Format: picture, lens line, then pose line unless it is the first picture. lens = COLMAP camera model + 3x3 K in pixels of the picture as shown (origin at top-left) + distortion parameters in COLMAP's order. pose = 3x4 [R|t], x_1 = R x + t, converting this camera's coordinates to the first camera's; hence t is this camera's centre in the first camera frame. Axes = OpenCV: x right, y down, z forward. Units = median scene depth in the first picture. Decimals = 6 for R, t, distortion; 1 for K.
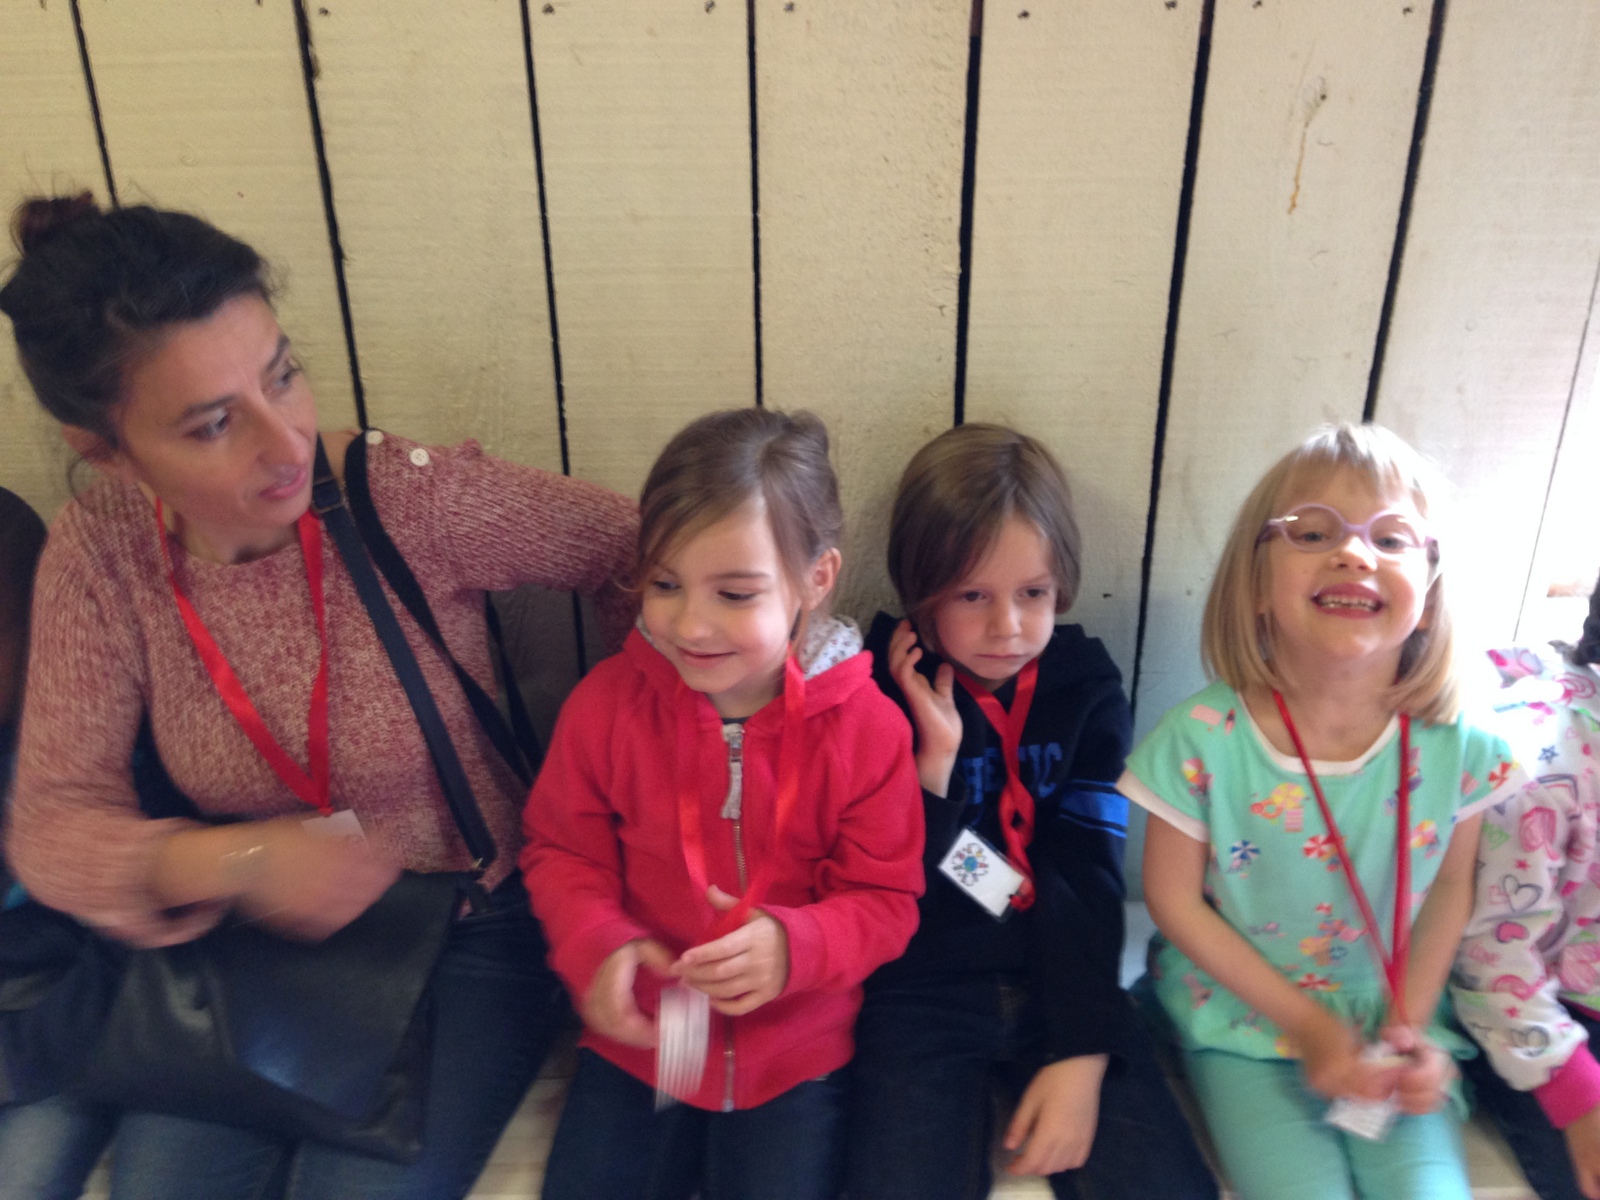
lens RADIAL K [[1483.9, 0, 798.9], [0, 1483.9, 600.7], [0, 0, 1]] dist [0.016380, 0.000000]
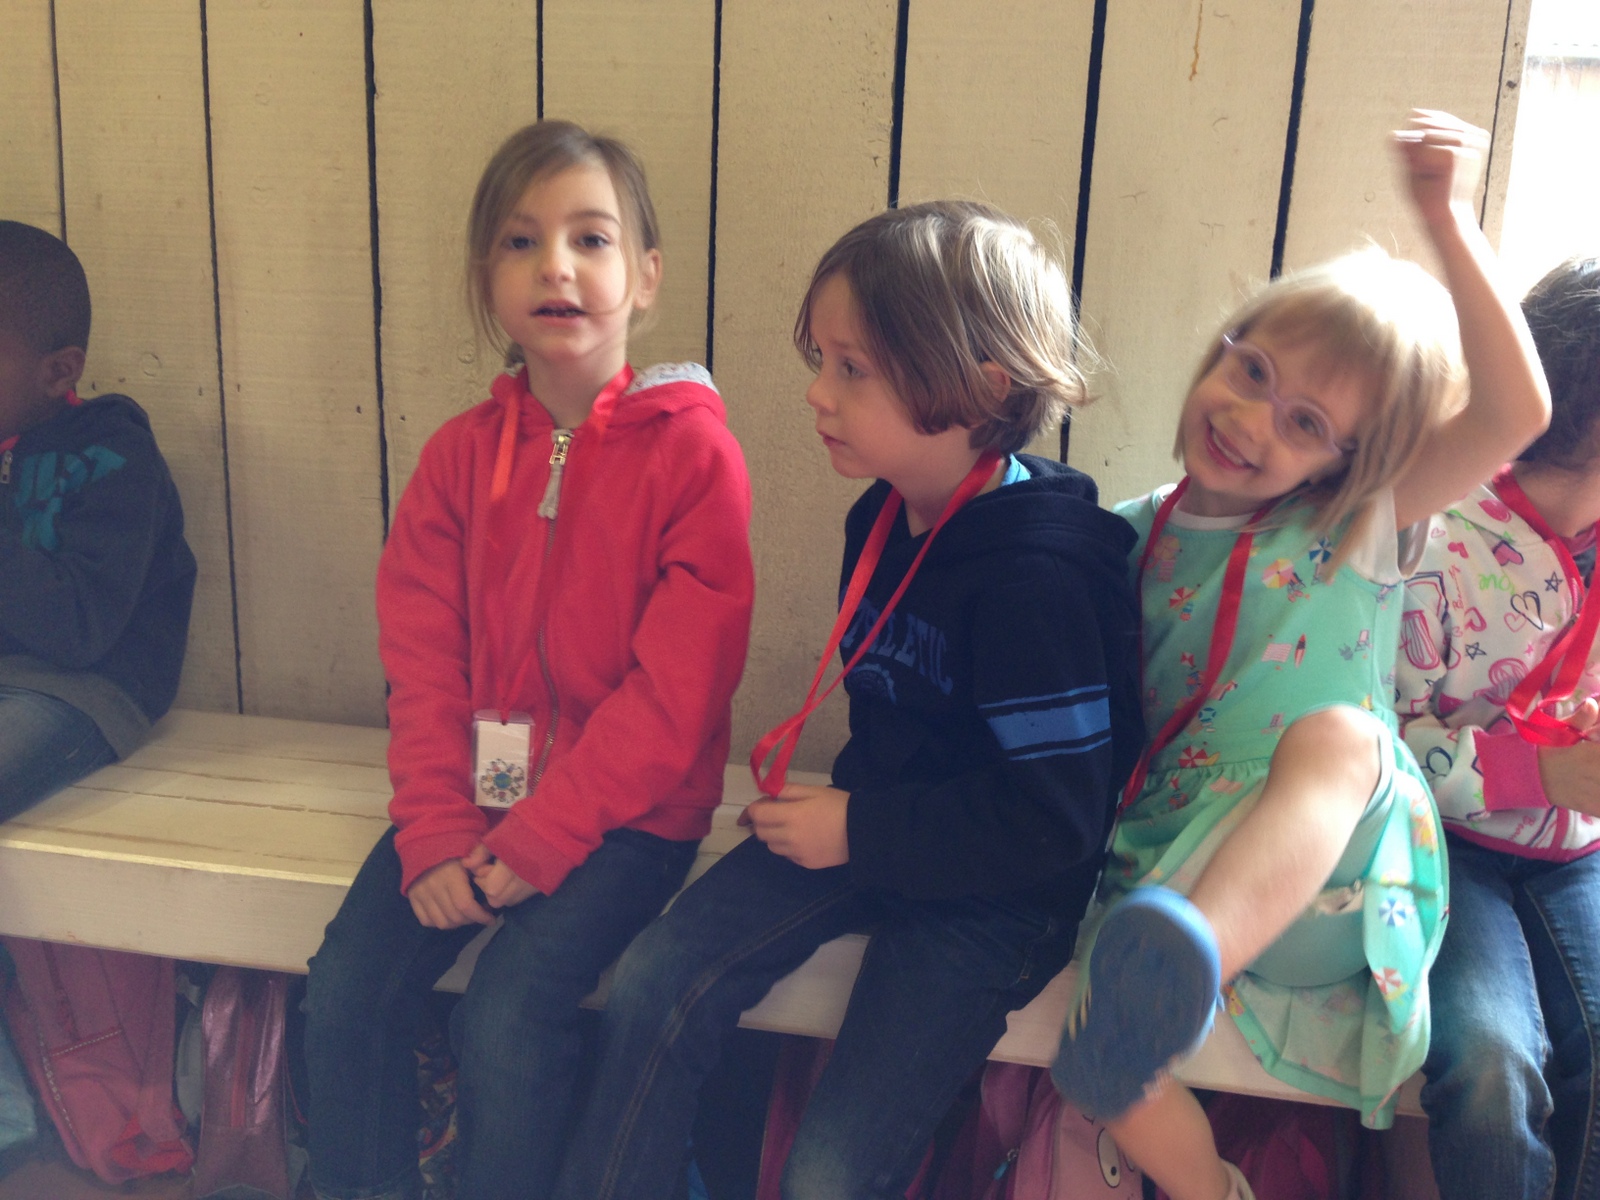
lens RADIAL K [[1483.9, 0, 803.9], [0, 1483.9, 603.8], [0, 0, 1]] dist [0.016380, 0.000000]
pose [[0.985760, 0.087598, -0.143537, 0.236998], [-0.120152, 0.964104, -0.236785, 0.403375], [0.117643, 0.250659, 0.960901, 0.005847]]
